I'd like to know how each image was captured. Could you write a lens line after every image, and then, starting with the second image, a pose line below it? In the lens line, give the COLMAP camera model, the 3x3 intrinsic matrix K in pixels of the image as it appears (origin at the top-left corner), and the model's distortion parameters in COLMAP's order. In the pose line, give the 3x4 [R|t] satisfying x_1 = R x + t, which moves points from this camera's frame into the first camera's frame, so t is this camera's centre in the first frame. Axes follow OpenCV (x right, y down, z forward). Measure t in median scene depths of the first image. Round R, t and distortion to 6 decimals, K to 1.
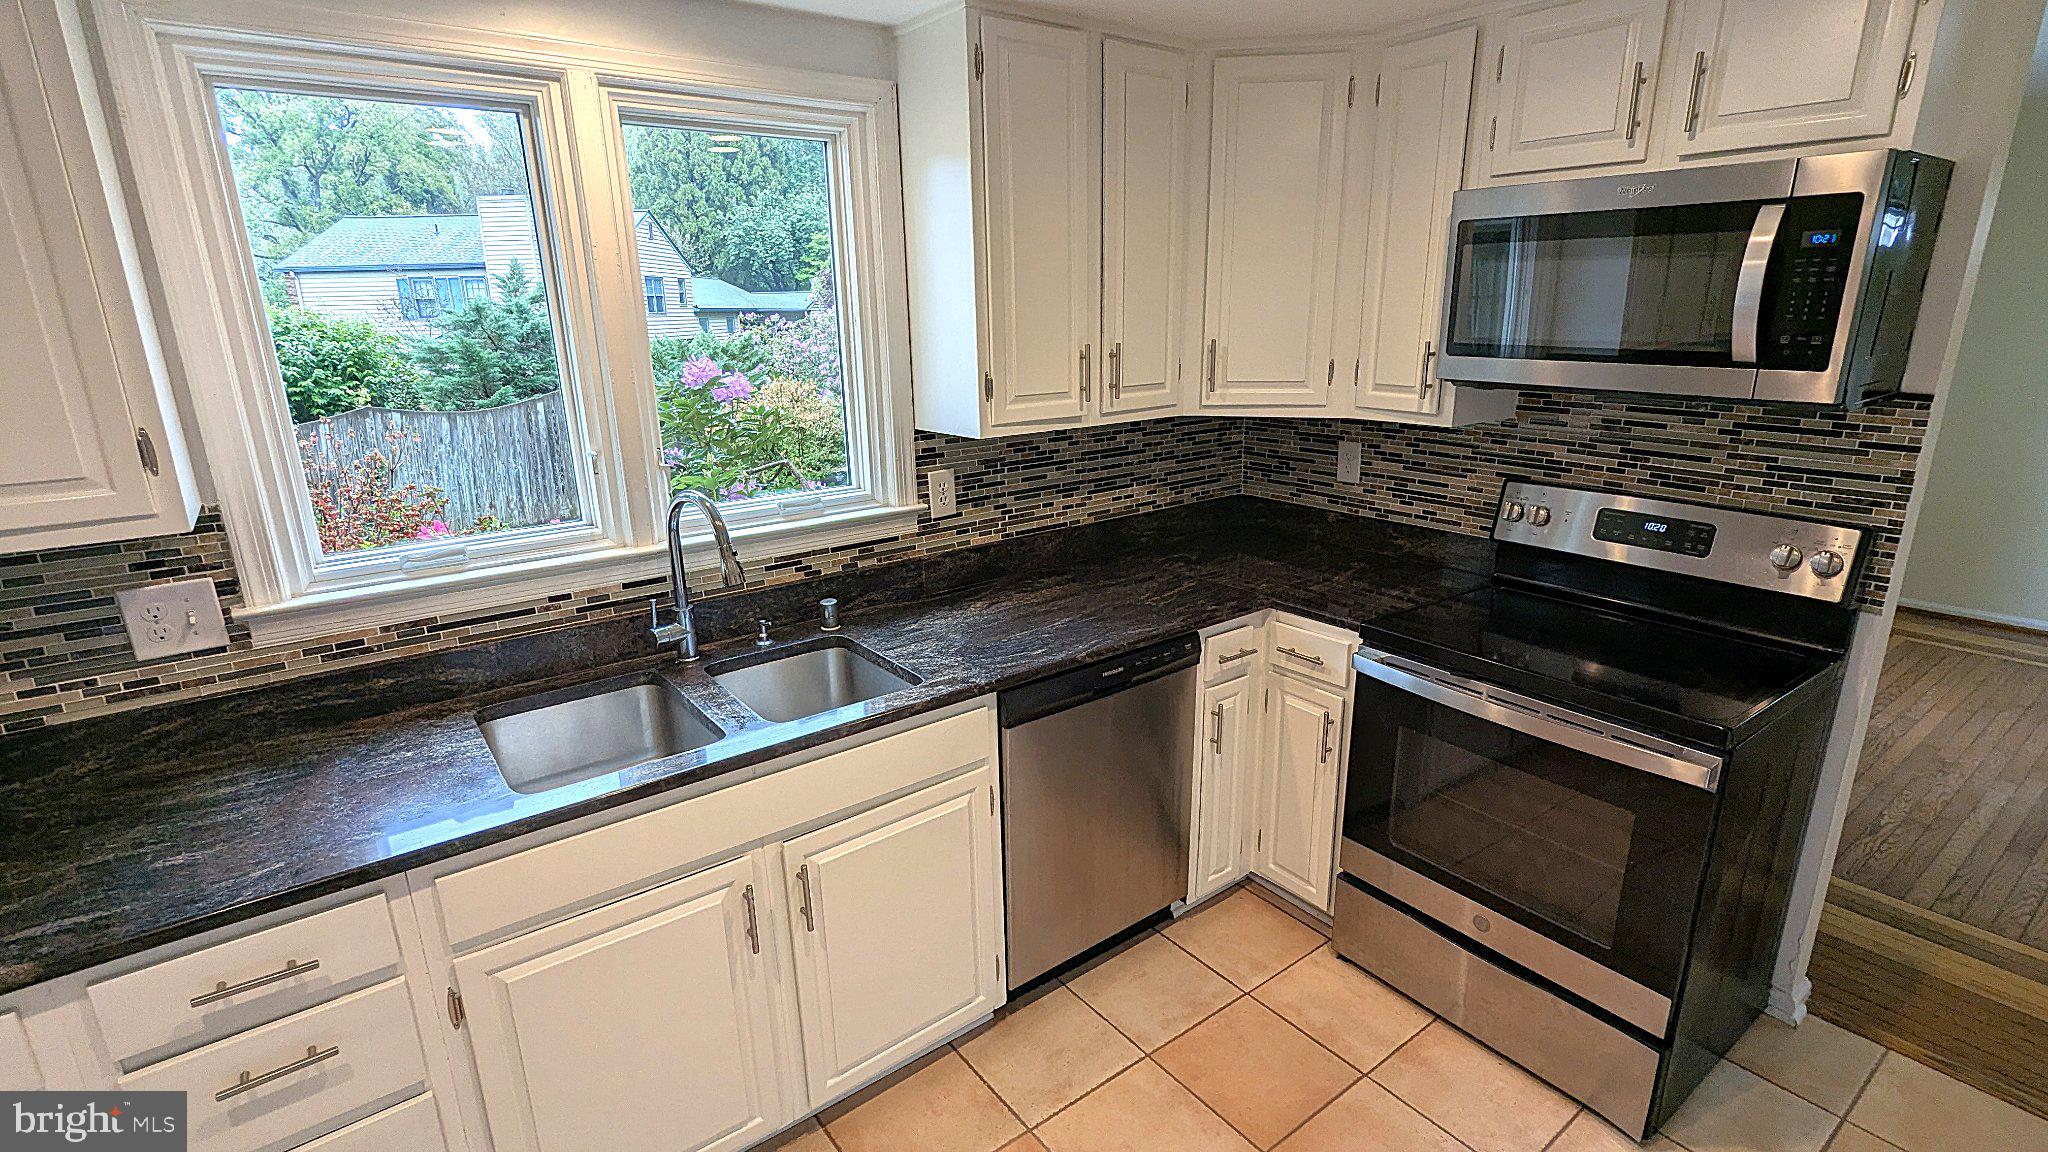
lens RADIAL K [[973.9, 0, 1021.7], [0, 973.9, 581.0], [0, 0, 1]] dist [-0.000997, -0.001865]
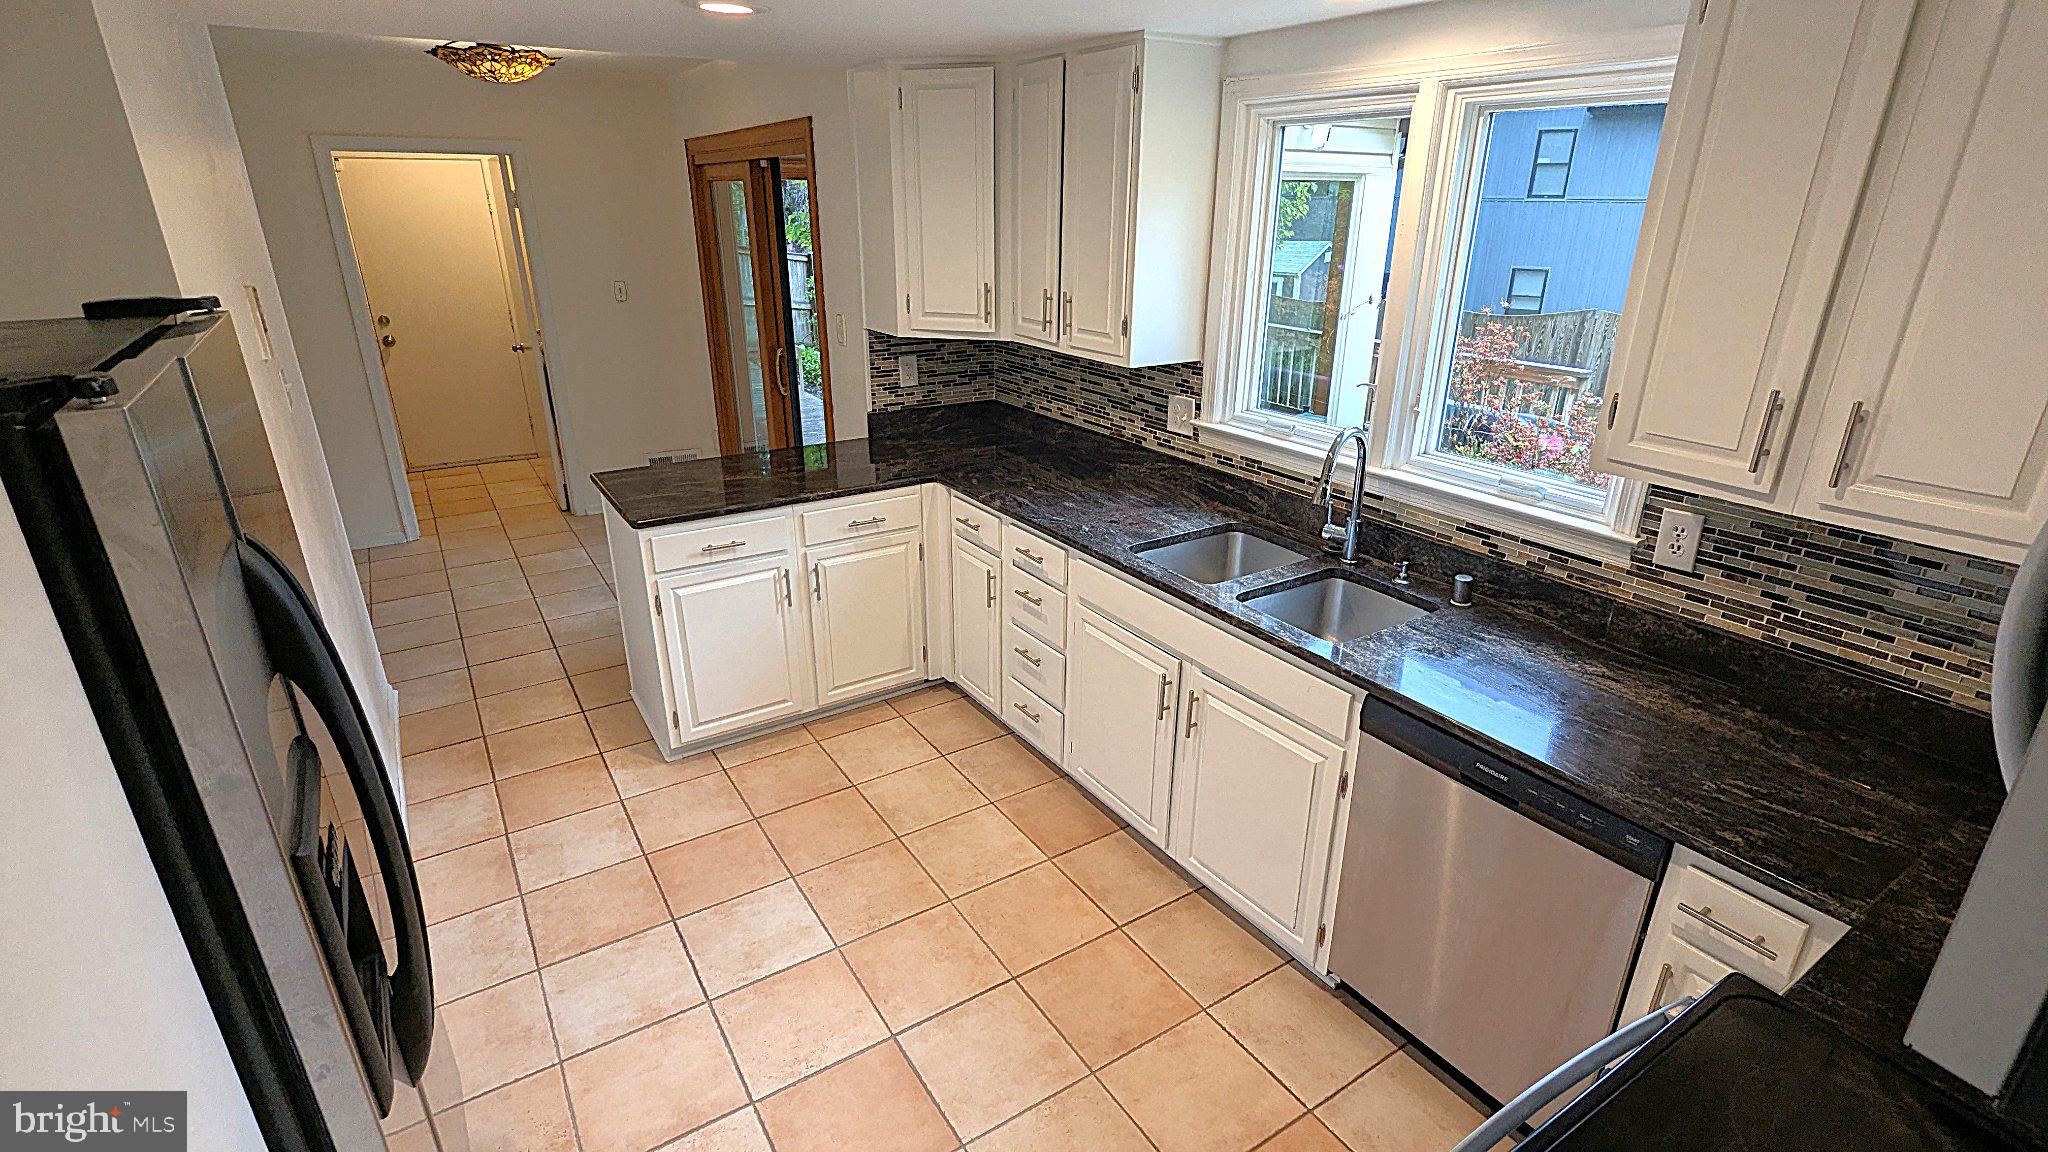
lens RADIAL K [[973.9, 0, 1020.7], [0, 973.9, 581.7], [0, 0, 1]] dist [-0.000997, -0.001865]
pose [[-0.086237, 0.383900, -0.919339, 0.784261], [-0.270713, 0.879027, 0.392461, -0.250578], [0.958790, 0.282722, 0.028122, 0.523921]]
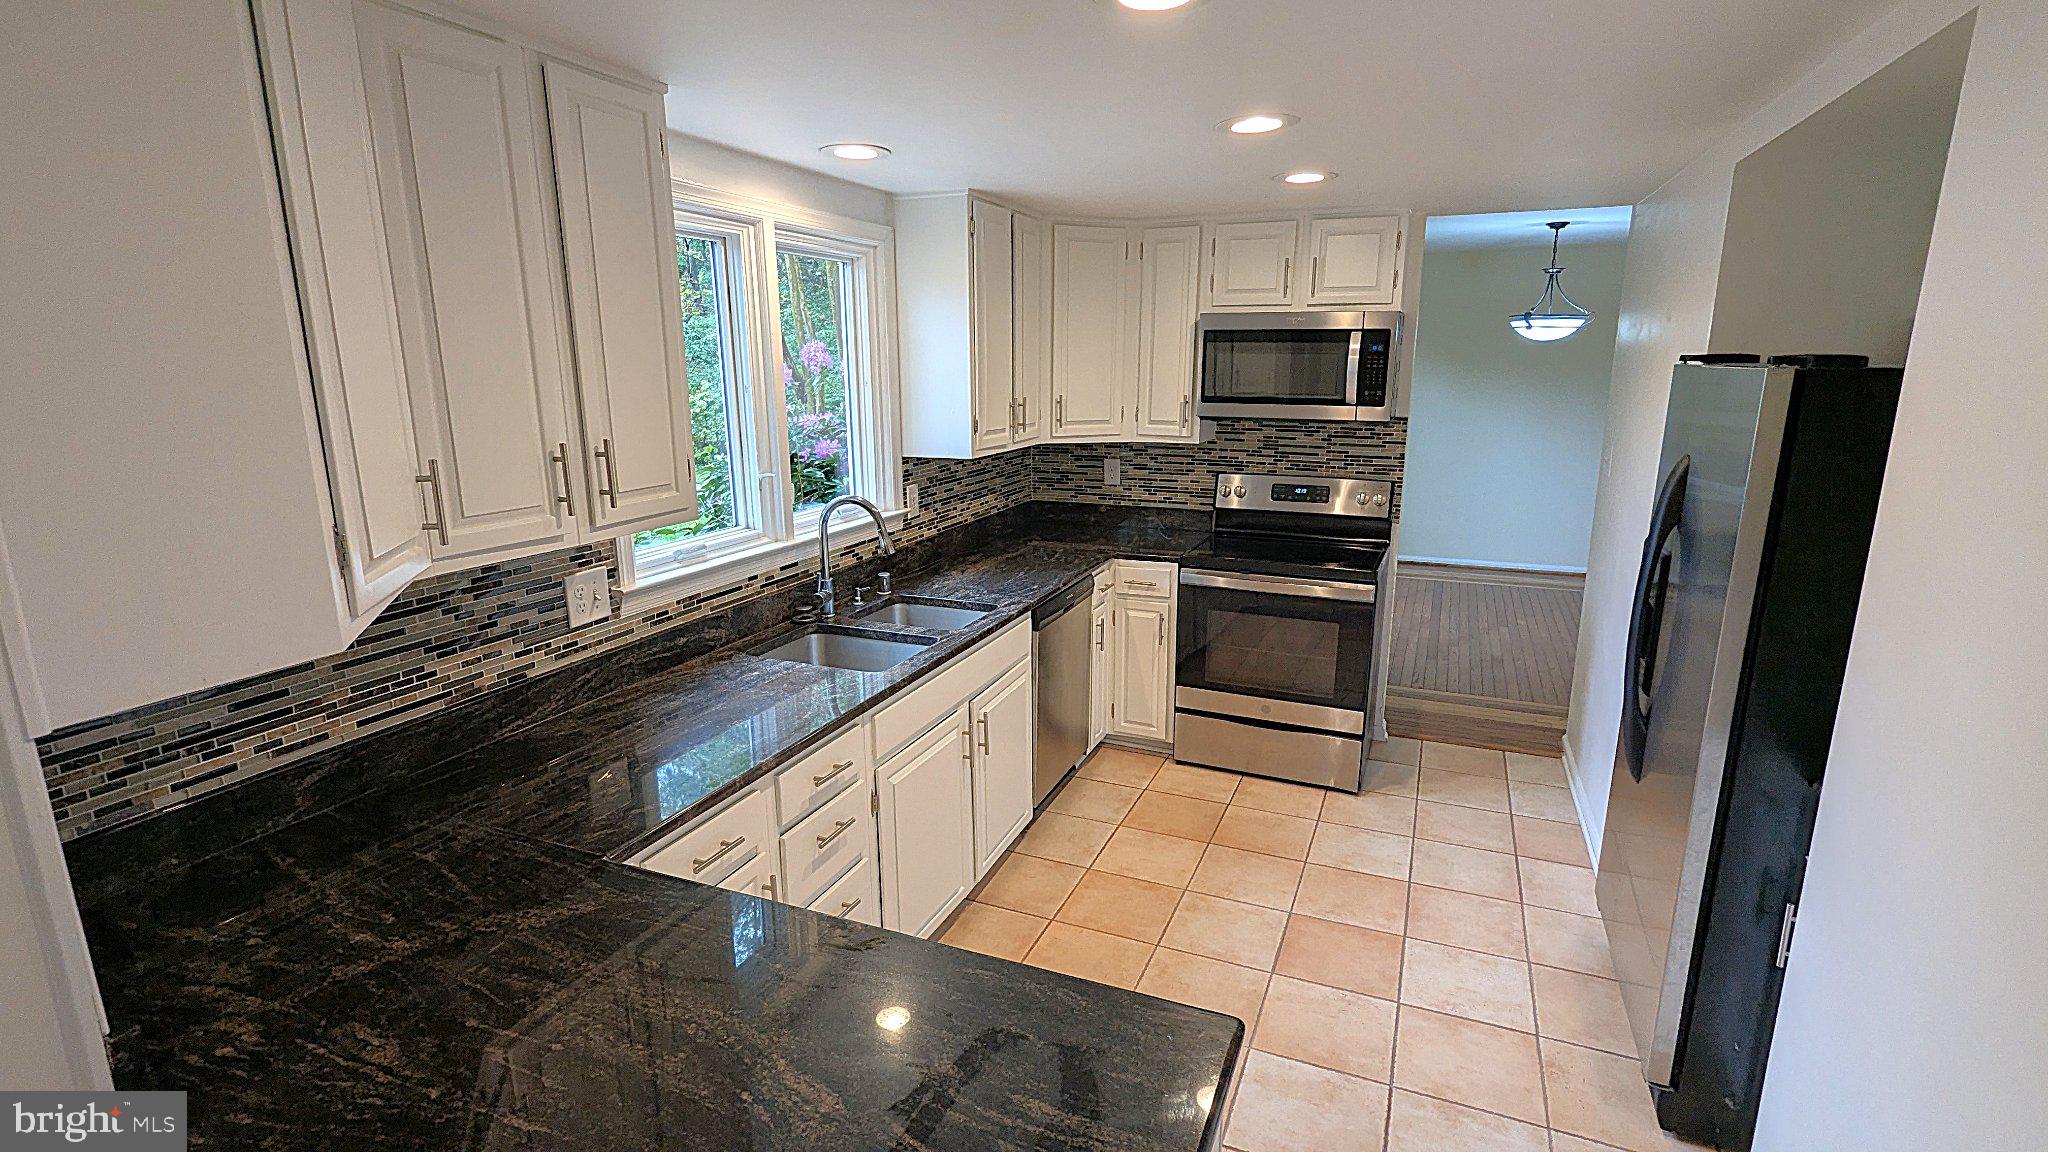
lens RADIAL K [[973.9, 0, 1029.0], [0, 973.9, 583.6], [0, 0, 1]] dist [-0.000997, -0.001865]
pose [[0.867170, -0.099840, 0.487902, -0.719394], [0.126018, 0.991805, -0.021023, 0.092865], [-0.481805, 0.079715, 0.872645, -0.371462]]
